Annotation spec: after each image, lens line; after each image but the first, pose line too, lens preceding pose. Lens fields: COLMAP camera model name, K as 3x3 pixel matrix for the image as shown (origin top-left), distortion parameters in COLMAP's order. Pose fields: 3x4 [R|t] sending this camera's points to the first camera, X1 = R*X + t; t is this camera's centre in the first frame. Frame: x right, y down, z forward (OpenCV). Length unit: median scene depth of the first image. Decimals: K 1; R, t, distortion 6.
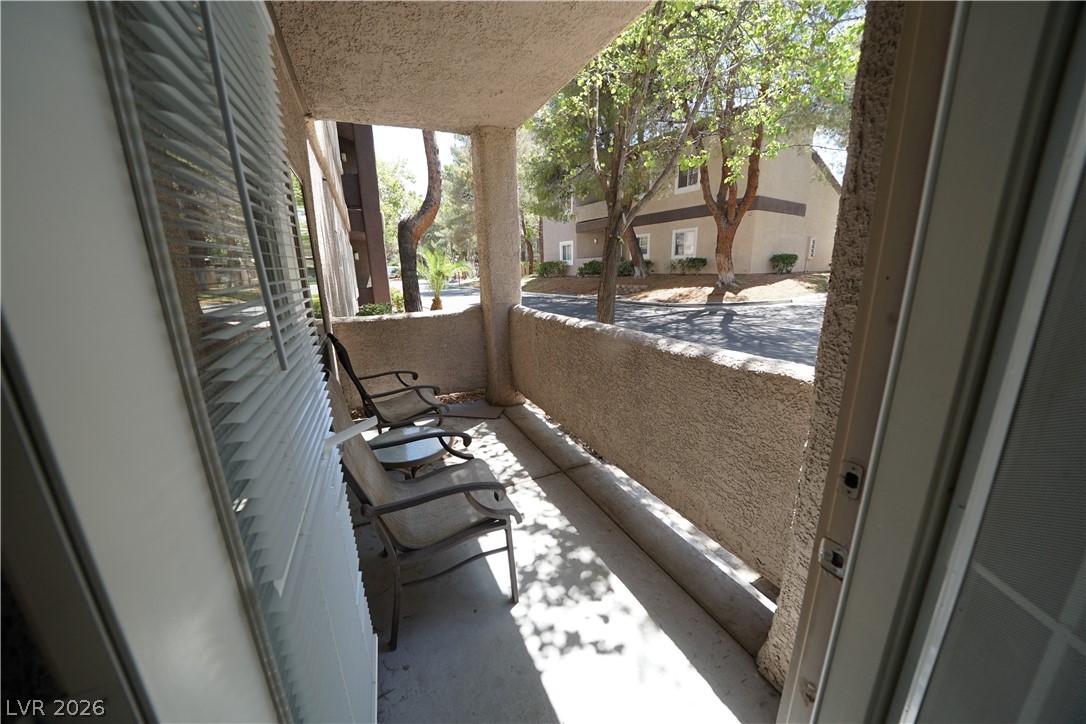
lens RADIAL K [[374.3, 0, 541.9], [0, 374.3, 362.6], [0, 0, 1]] dist [-0.024591, 0.002556]
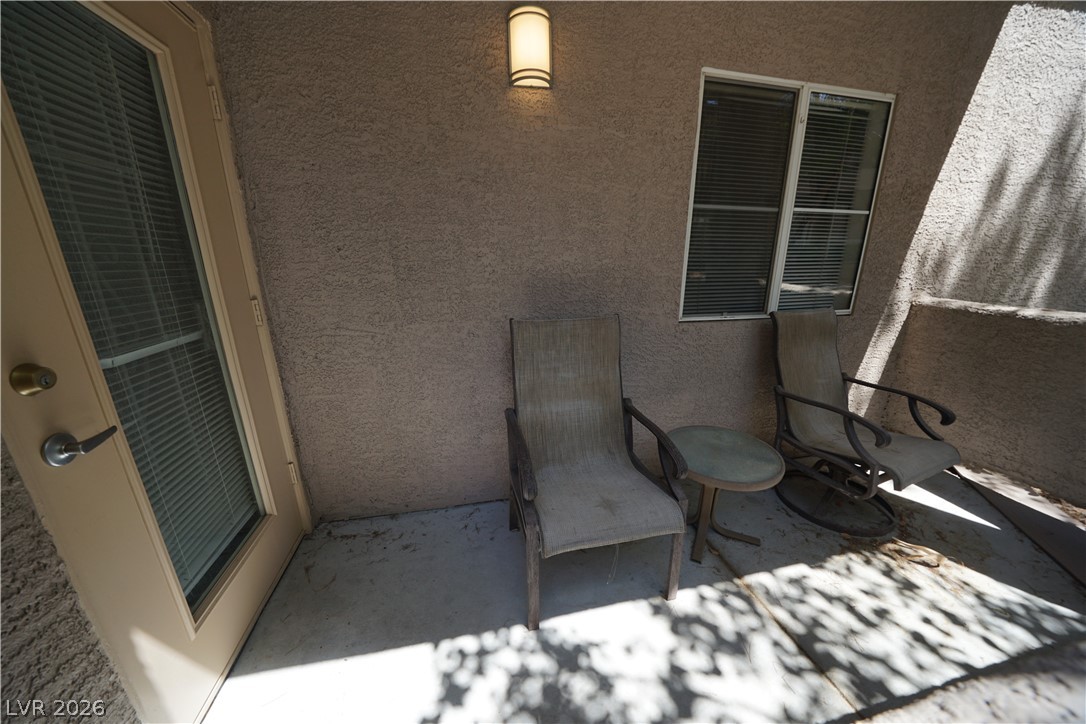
lens RADIAL K [[374.3, 0, 541.9], [0, 374.3, 362.6], [0, 0, 1]] dist [-0.024591, 0.002556]
pose [[-0.204530, 0.305832, -0.929857, 0.482178], [-0.231965, 0.907737, 0.349579, -0.175608], [0.950978, 0.287194, -0.114717, 0.926892]]
